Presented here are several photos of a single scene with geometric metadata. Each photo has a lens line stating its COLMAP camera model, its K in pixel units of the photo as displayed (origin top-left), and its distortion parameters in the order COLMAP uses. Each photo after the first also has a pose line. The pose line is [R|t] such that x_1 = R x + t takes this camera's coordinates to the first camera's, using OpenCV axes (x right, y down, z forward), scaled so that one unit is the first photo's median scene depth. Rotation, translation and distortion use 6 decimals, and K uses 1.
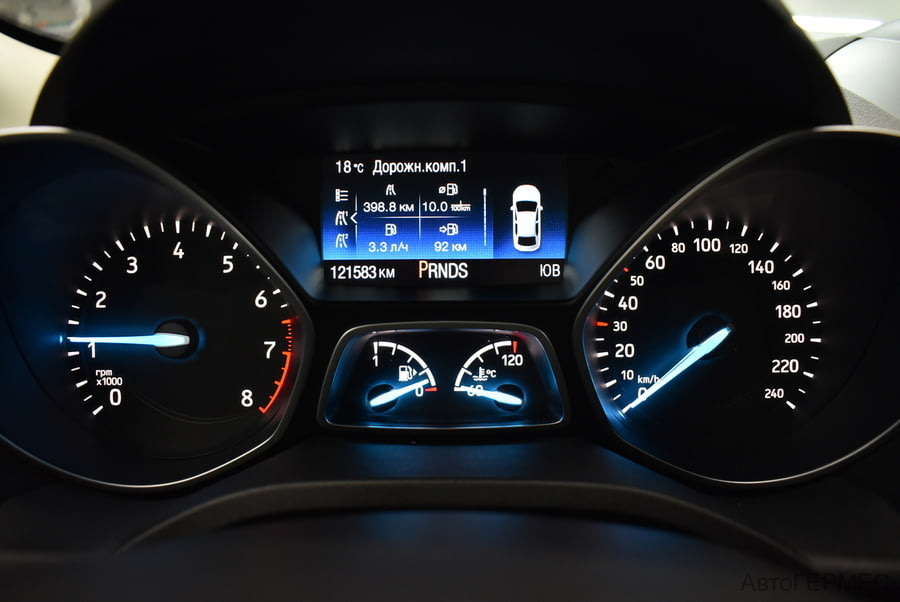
lens RADIAL K [[702.8, 0, 451.2], [0, 702.8, 301.8], [0, 0, 1]] dist [-0.076804, -0.000677]
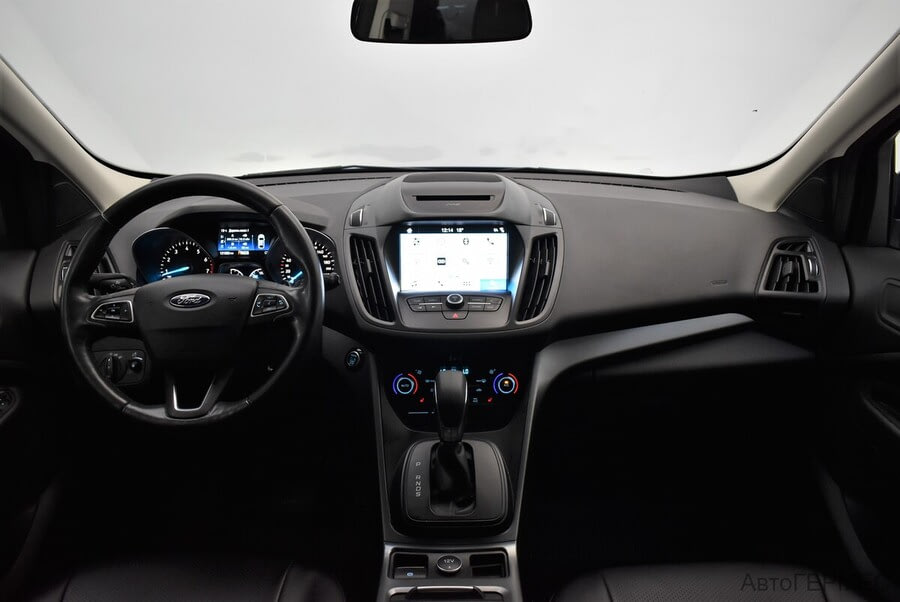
lens RADIAL K [[702.8, 0, 449.1], [0, 702.8, 299.8], [0, 0, 1]] dist [-0.076804, -0.000677]
pose [[0.999681, -0.000467, 0.025248, 1.203162], [0.000426, 0.999999, 0.001643, 0.254121], [-0.025249, -0.001632, 0.999680, -3.578586]]
